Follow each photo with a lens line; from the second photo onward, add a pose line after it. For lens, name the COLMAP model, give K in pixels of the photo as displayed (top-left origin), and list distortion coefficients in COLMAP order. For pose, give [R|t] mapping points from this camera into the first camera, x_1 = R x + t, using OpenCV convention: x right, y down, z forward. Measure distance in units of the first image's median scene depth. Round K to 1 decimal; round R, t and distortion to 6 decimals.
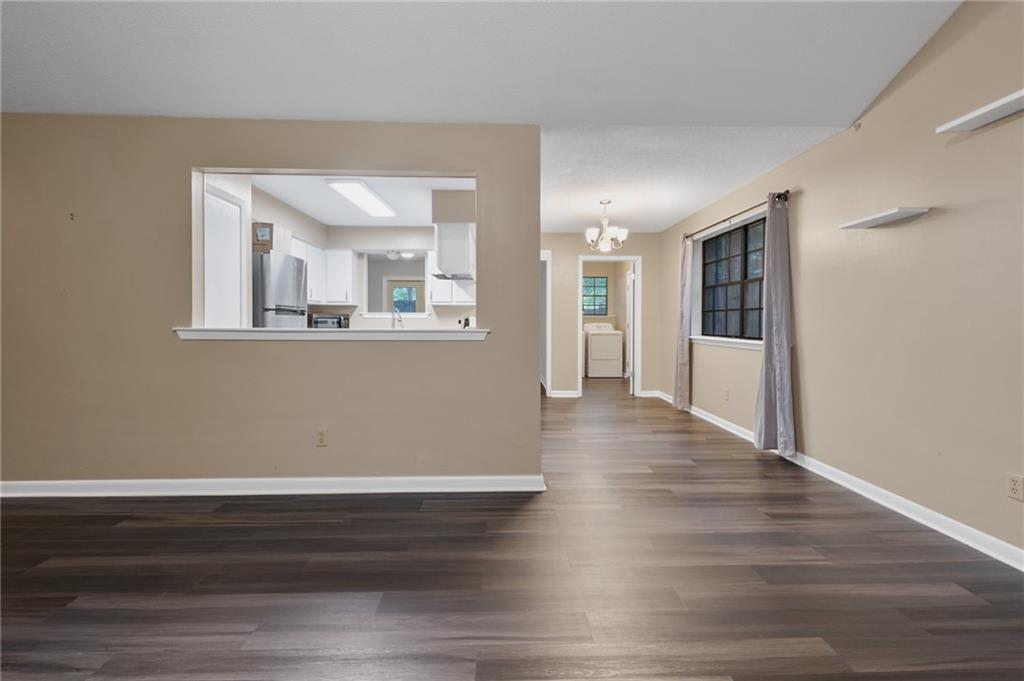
lens RADIAL K [[423.2, 0, 511.7], [0, 423.2, 329.6], [0, 0, 1]] dist [-0.005776, -0.000276]
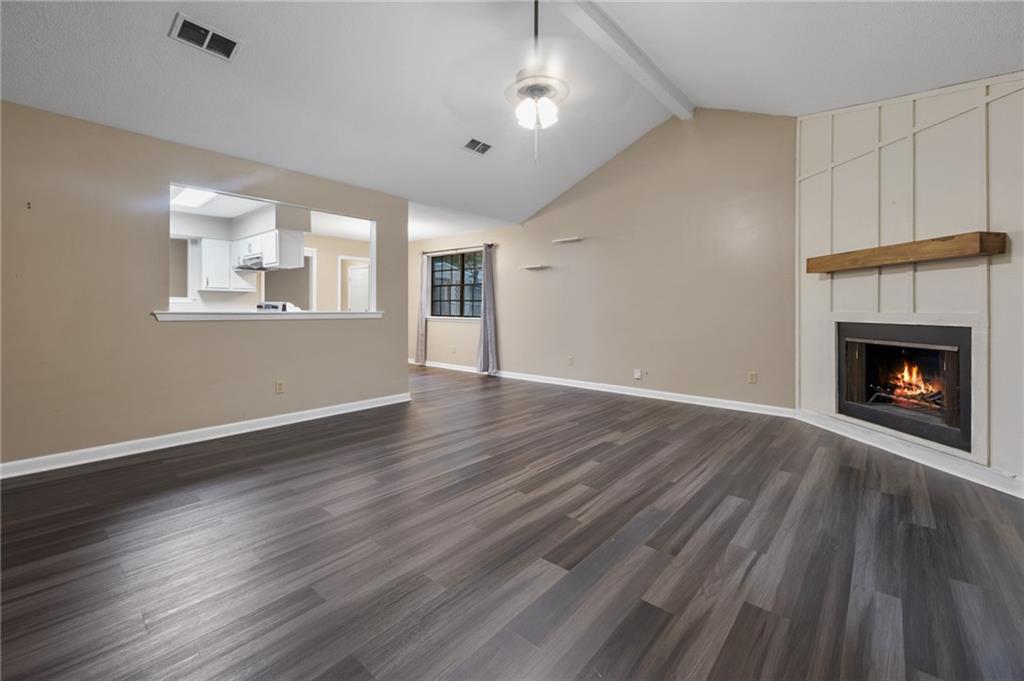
lens RADIAL K [[429.9, 0, 512.0], [0, 429.9, 340.5], [0, 0, 1]] dist [-0.000435, 0.000074]
pose [[0.665477, -0.053713, 0.744483, -0.828231], [0.010596, 0.997987, 0.062532, 0.010623], [-0.746343, -0.033725, 0.664707, -0.453757]]
